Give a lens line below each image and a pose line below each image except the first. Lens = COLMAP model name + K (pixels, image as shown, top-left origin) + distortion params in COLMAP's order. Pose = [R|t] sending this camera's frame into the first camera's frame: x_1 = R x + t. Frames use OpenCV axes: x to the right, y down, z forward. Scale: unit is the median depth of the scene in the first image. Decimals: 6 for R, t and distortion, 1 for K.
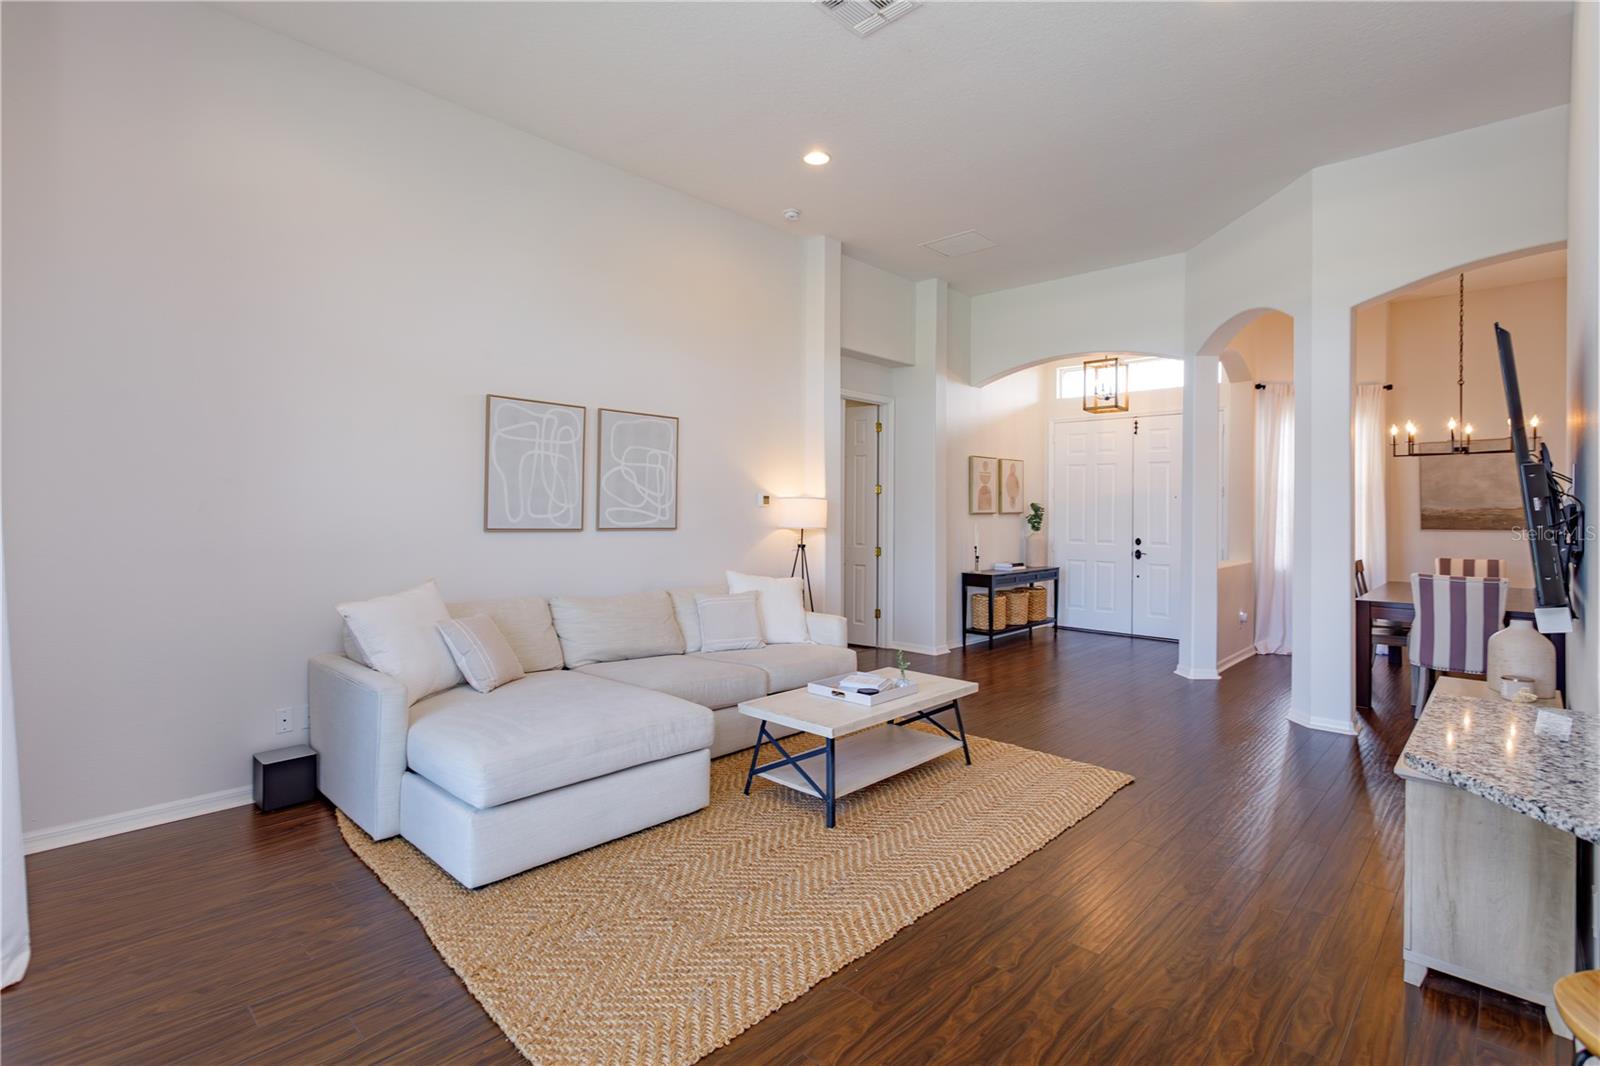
lens RADIAL K [[761.7, 0, 806.0], [0, 761.7, 509.5], [0, 0, 1]] dist [0.000128, 0.000903]
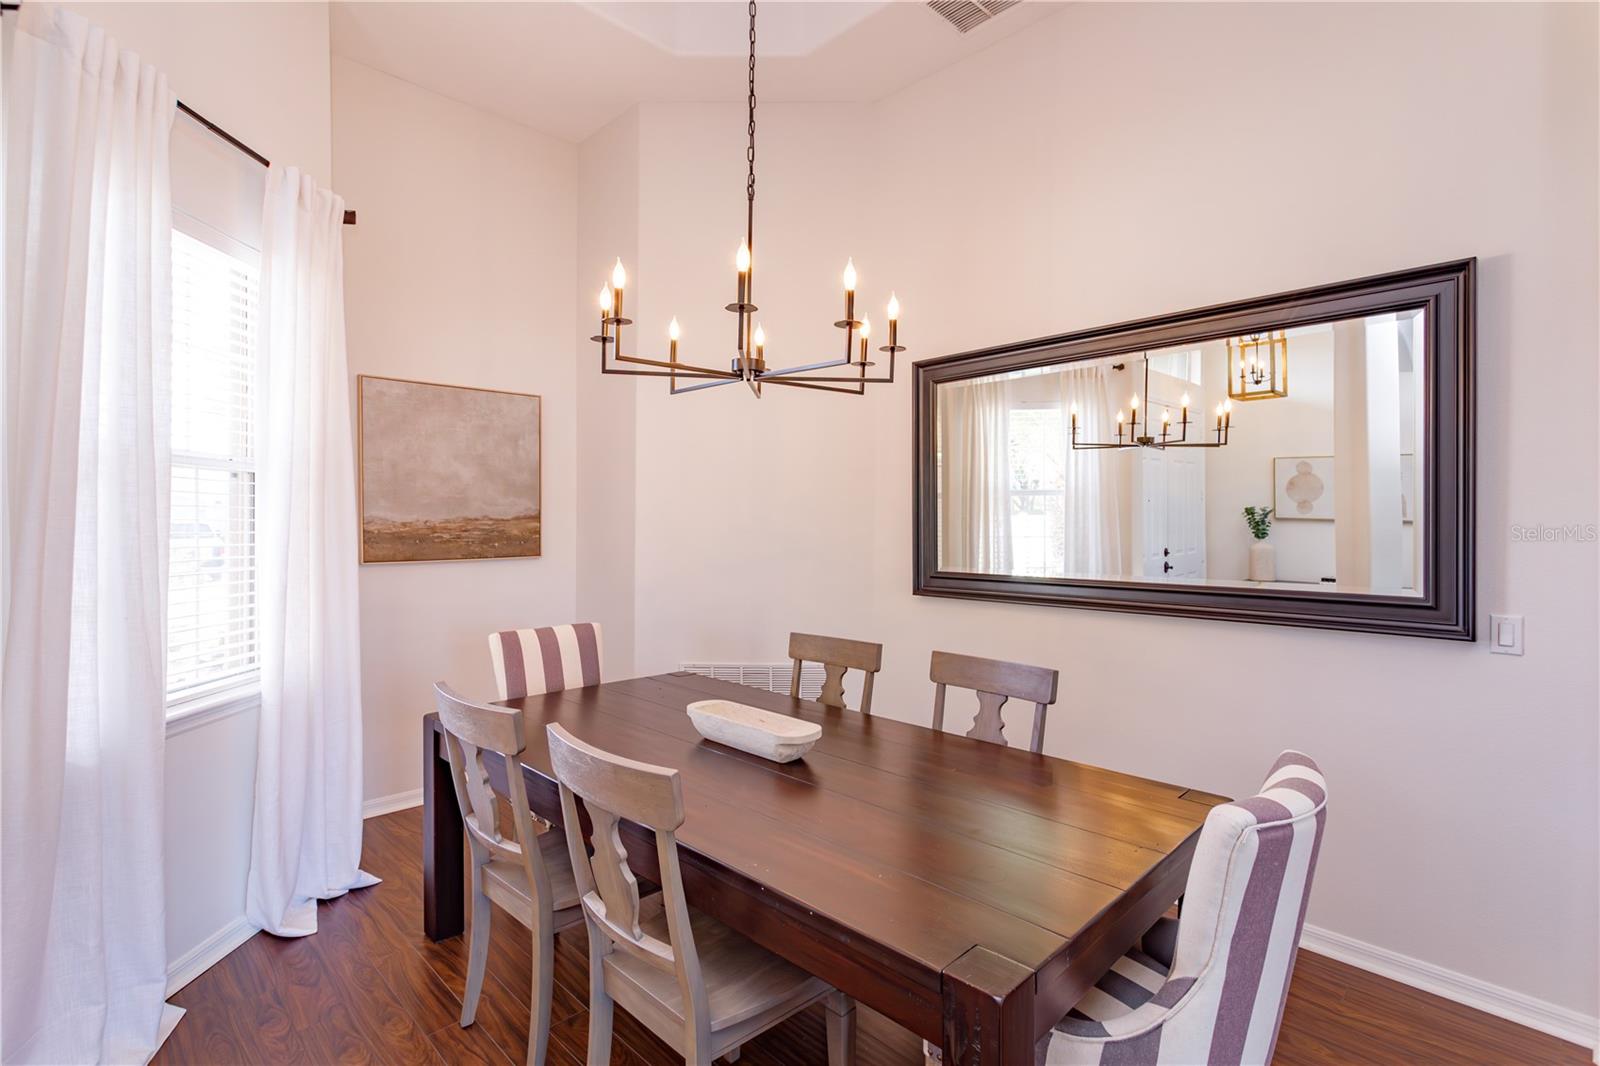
lens RADIAL K [[761.7, 0, 838.9], [0, 761.7, 513.1], [0, 0, 1]] dist [0.000128, 0.000903]
pose [[0.007235, 0.005190, 0.999960, 0.353791], [-0.008316, 0.999952, -0.005130, -0.004335], [-0.999939, -0.008279, 0.007277, 0.716897]]
